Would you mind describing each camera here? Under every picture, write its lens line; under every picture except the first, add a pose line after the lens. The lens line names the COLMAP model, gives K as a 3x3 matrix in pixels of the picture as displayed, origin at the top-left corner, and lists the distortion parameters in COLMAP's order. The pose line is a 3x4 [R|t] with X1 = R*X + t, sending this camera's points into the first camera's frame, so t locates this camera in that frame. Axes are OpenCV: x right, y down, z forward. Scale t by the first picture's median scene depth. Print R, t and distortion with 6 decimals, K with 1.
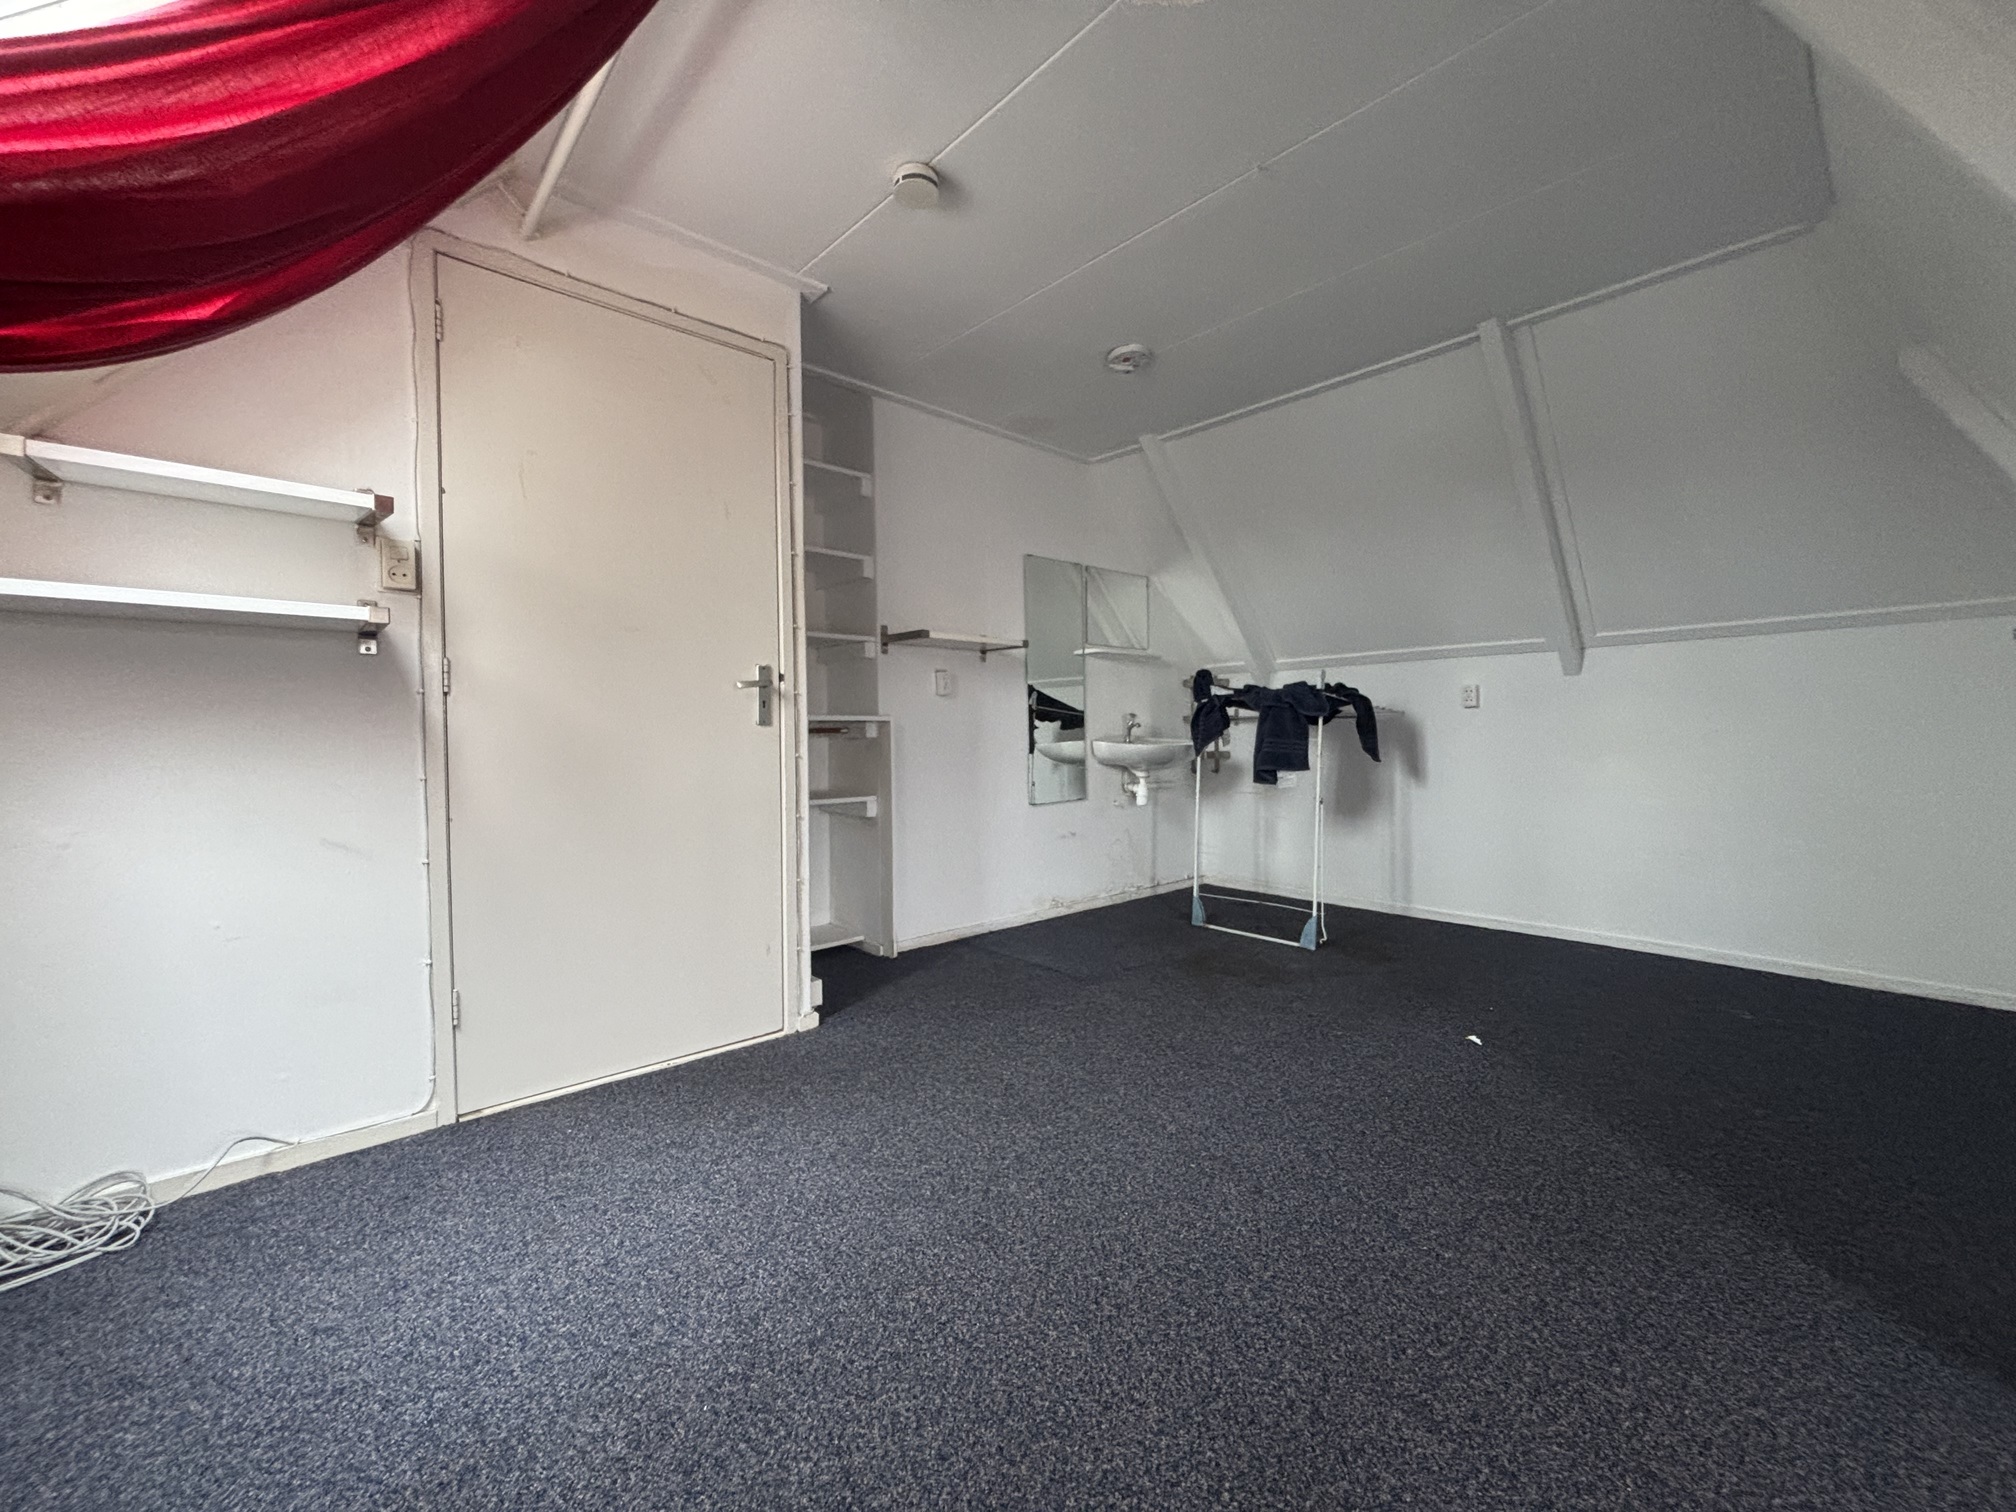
lens RADIAL K [[812.8, 0, 1011.8], [0, 812.8, 758.3], [0, 0, 1]] dist [-0.000848, 0.001248]
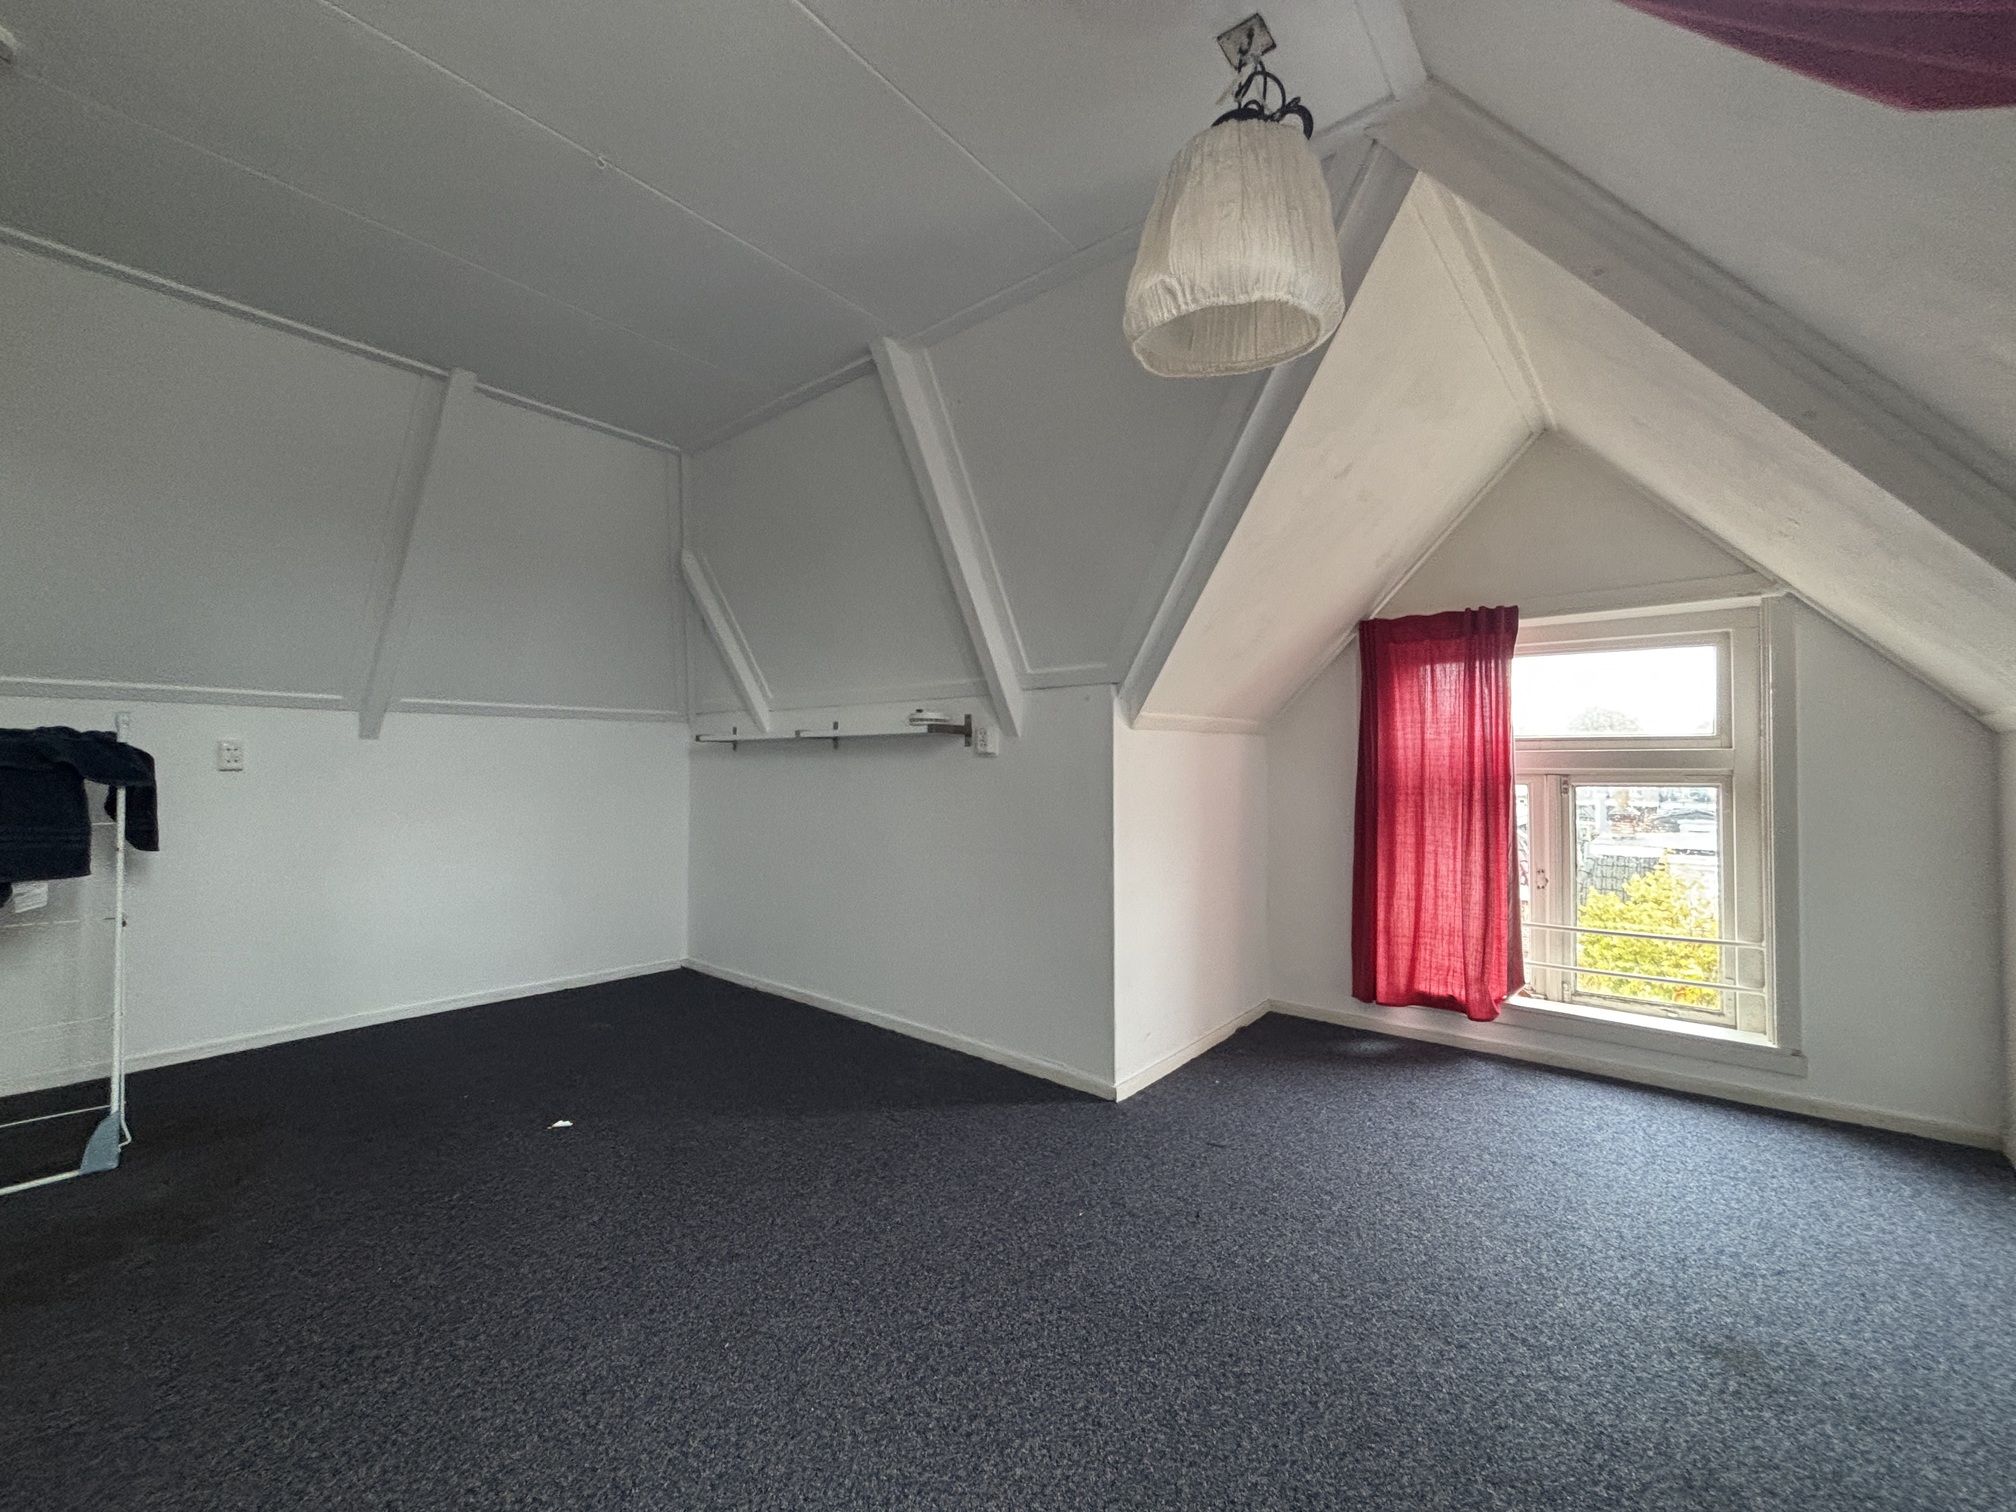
lens RADIAL K [[812.8, 0, 1008.4], [0, 812.8, 755.5], [0, 0, 1]] dist [-0.000848, 0.001248]
pose [[-0.132879, 0.027444, 0.990752, -0.335822], [0.029236, 0.999290, -0.023759, -0.040440], [-0.990701, 0.025809, -0.133587, 0.409095]]
